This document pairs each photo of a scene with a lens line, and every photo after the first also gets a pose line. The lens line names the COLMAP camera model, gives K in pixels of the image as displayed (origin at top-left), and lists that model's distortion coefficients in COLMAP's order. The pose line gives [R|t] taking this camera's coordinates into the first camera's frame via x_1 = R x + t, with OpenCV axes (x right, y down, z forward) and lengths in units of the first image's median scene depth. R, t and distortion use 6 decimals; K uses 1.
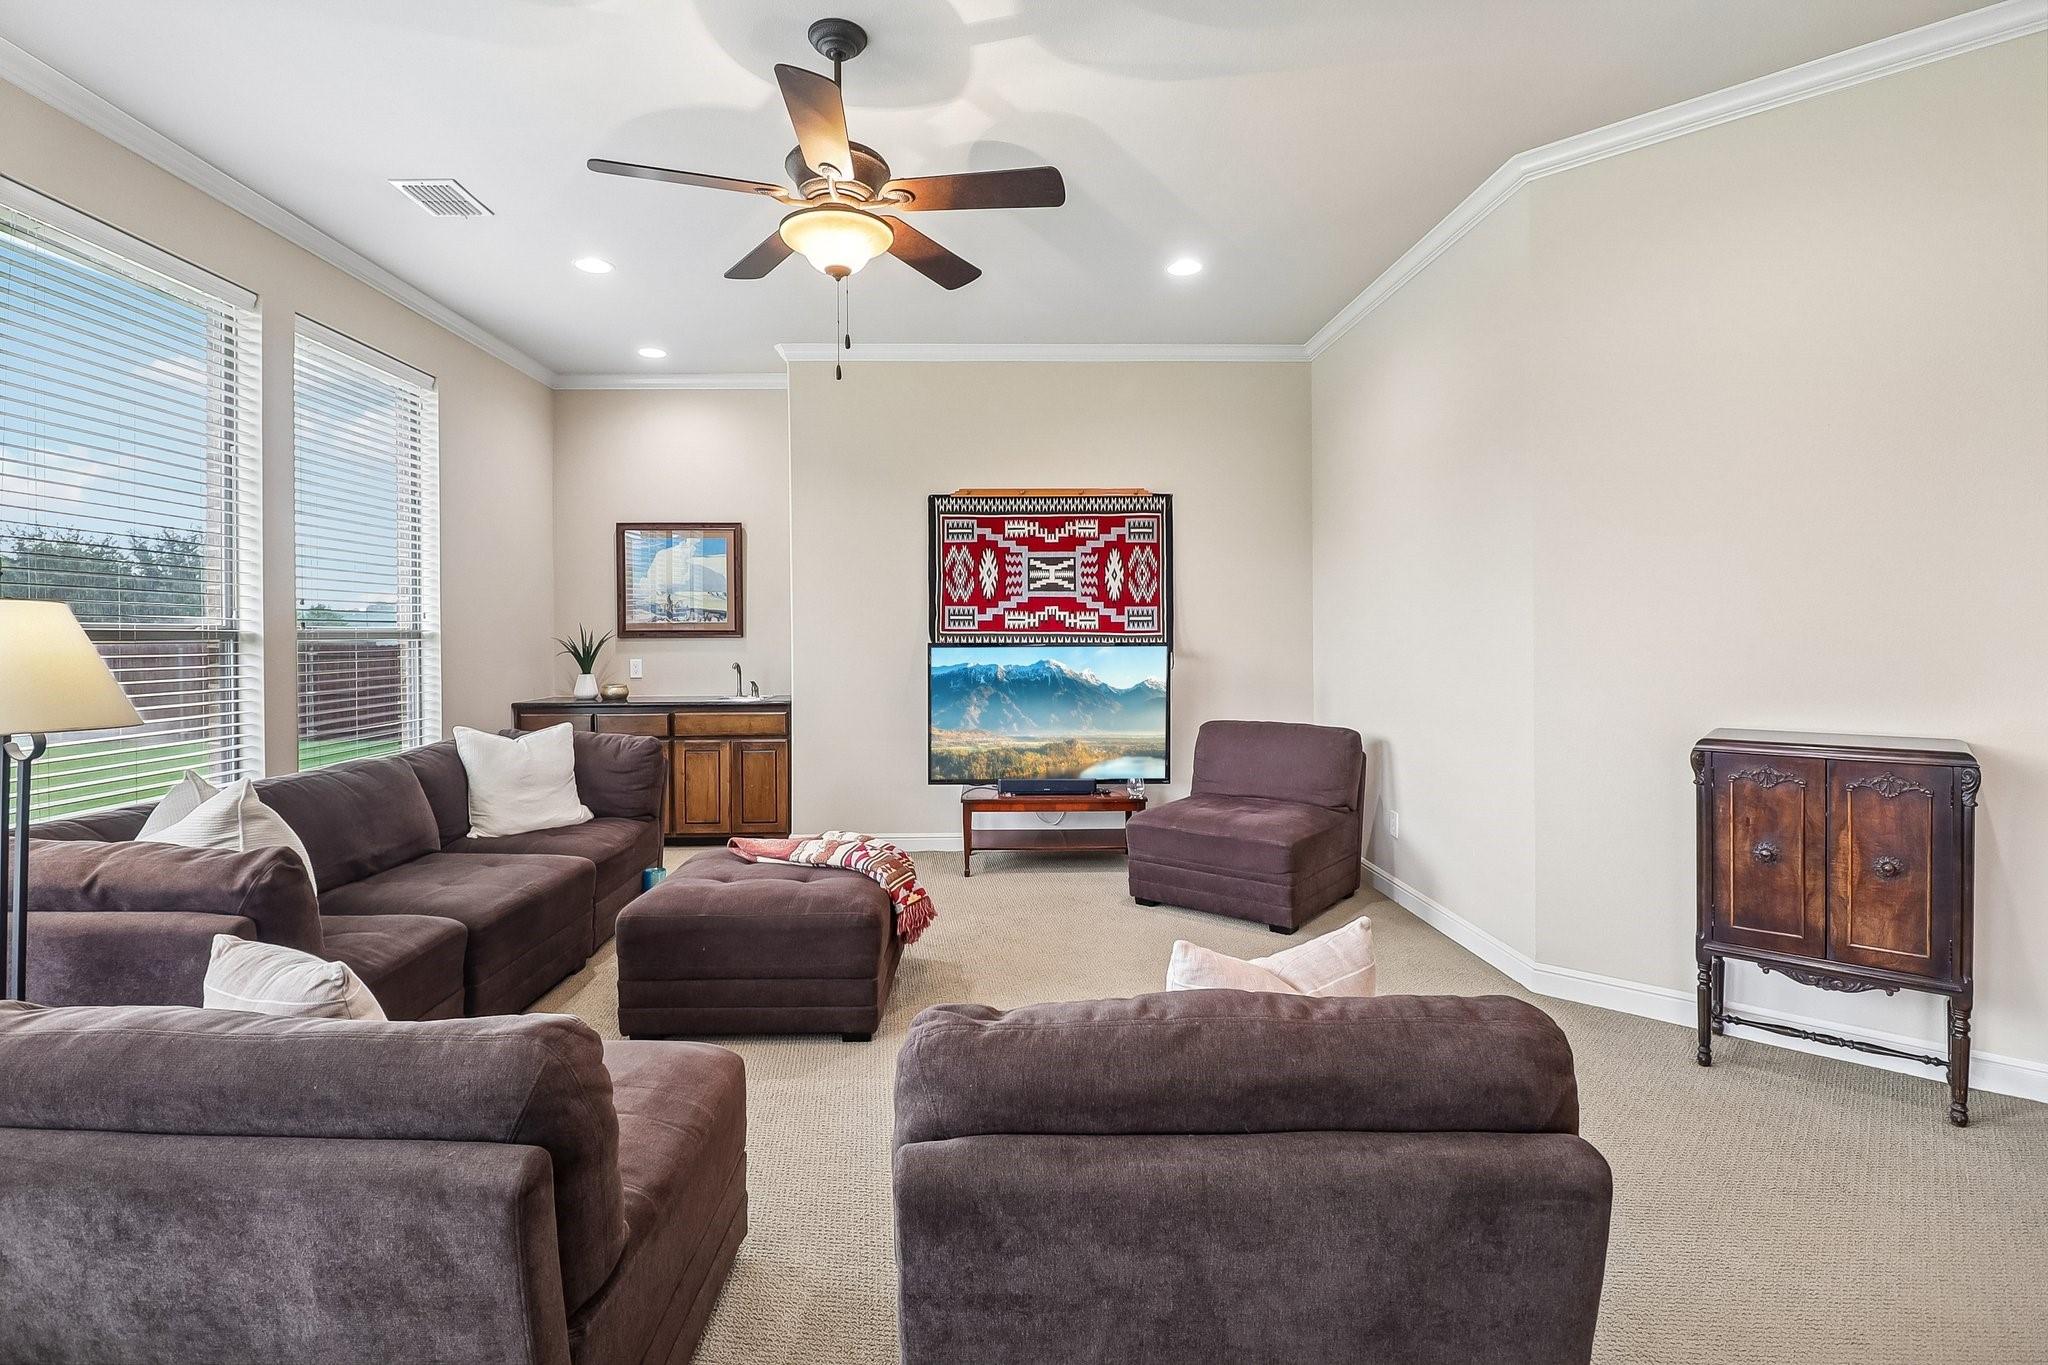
lens RADIAL K [[965.4, 0, 992.4], [0, 965.4, 642.6], [0, 0, 1]] dist [0.002206, -0.000763]
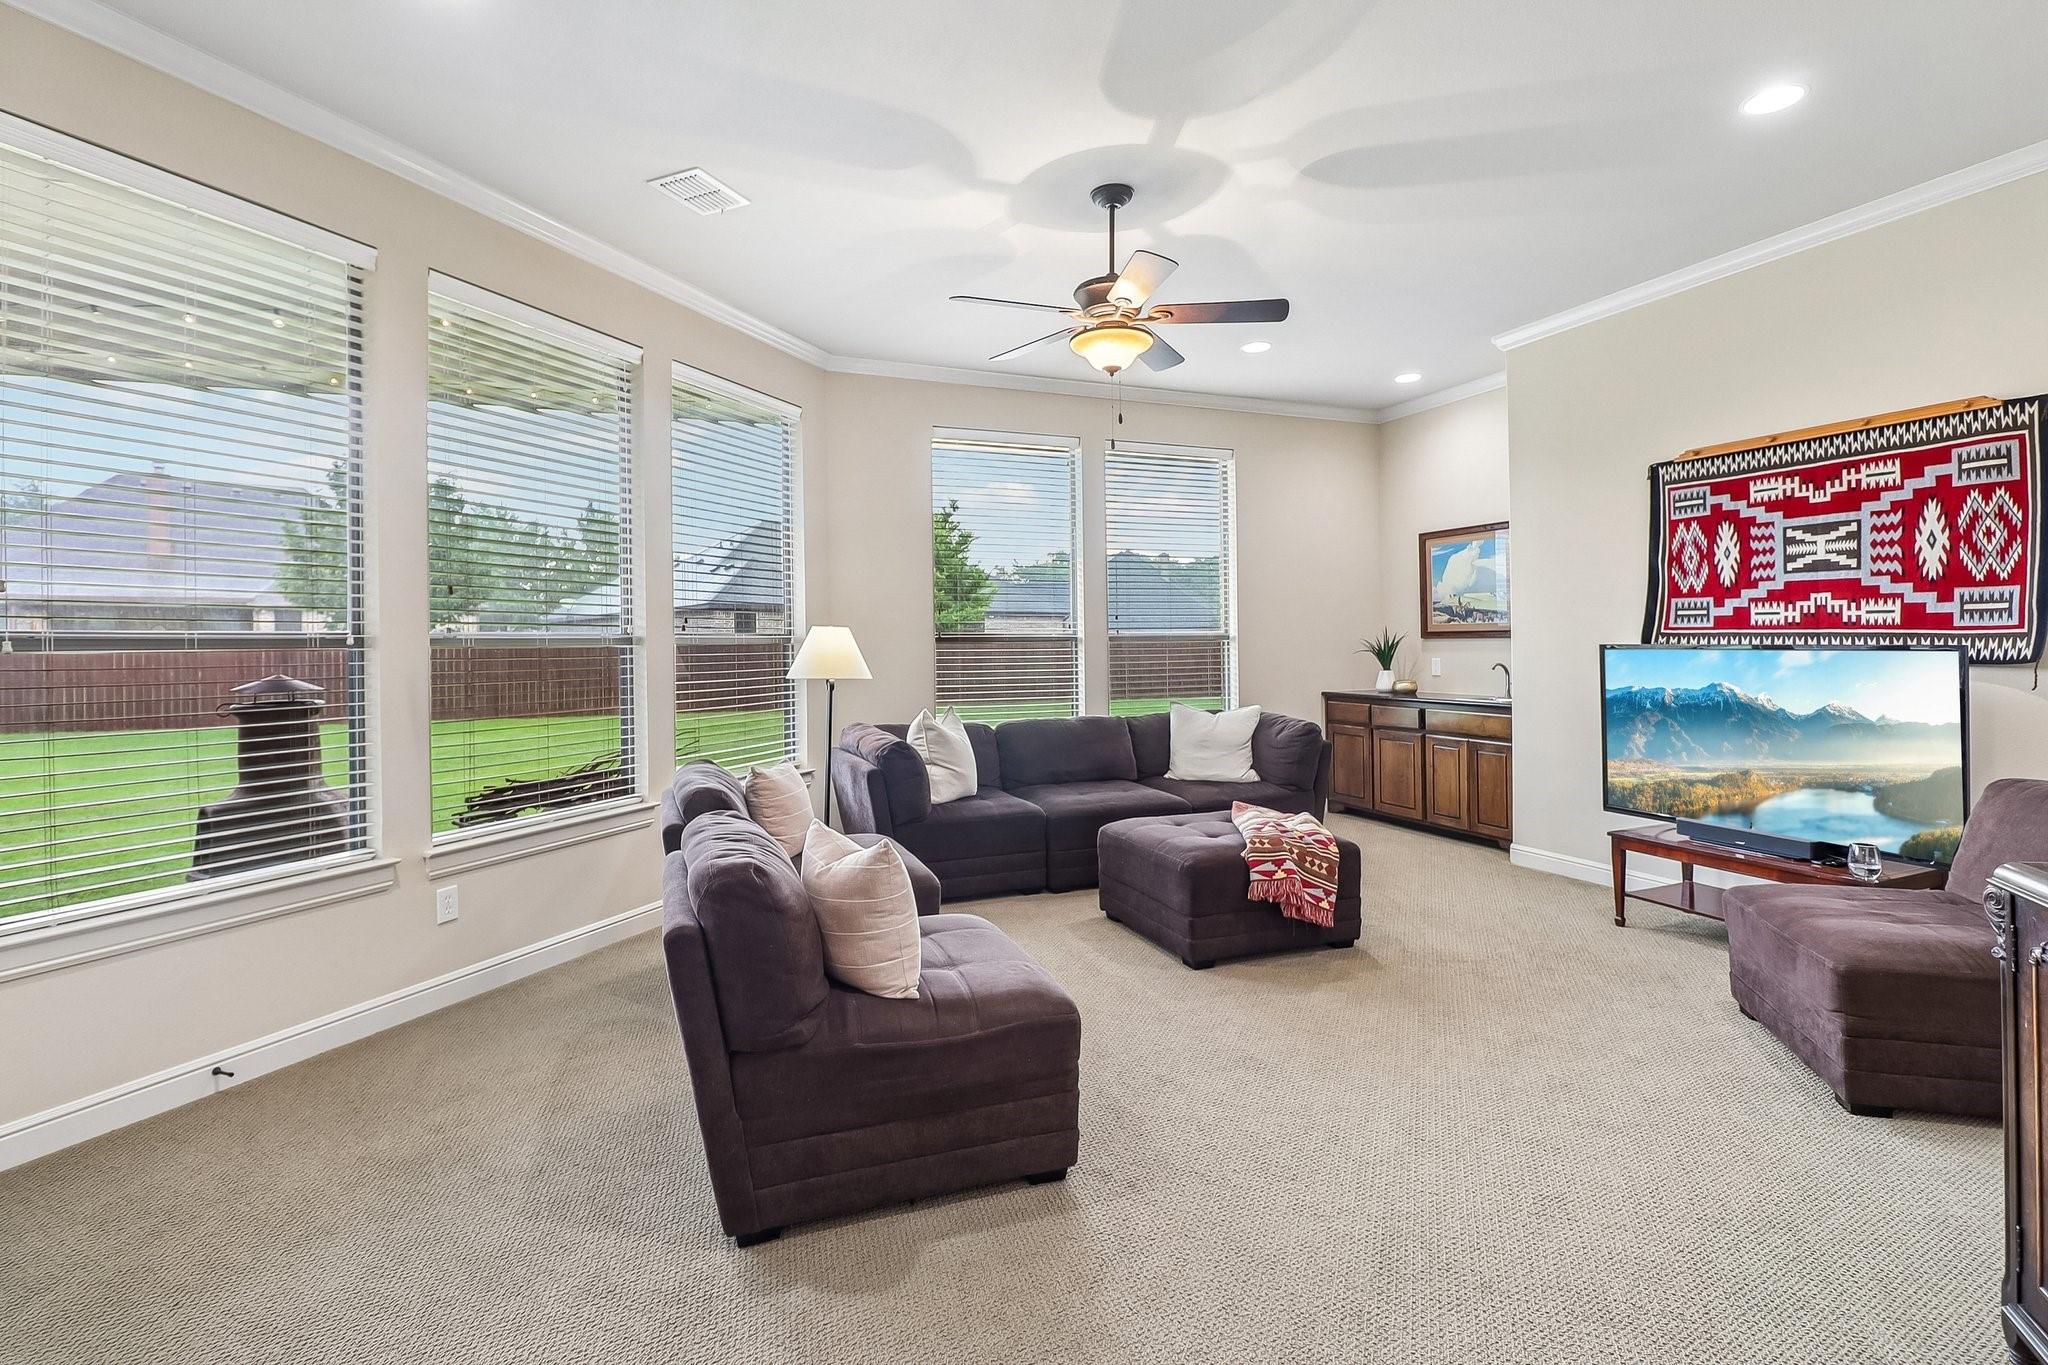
lens RADIAL K [[965.4, 0, 992.4], [0, 965.4, 642.6], [0, 0, 1]] dist [0.002206, -0.000763]
pose [[0.329670, 0.003085, -0.944091, 0.527789], [-0.000856, 0.999995, 0.002969, -0.003014], [0.944096, -0.000170, 0.329671, 0.197597]]
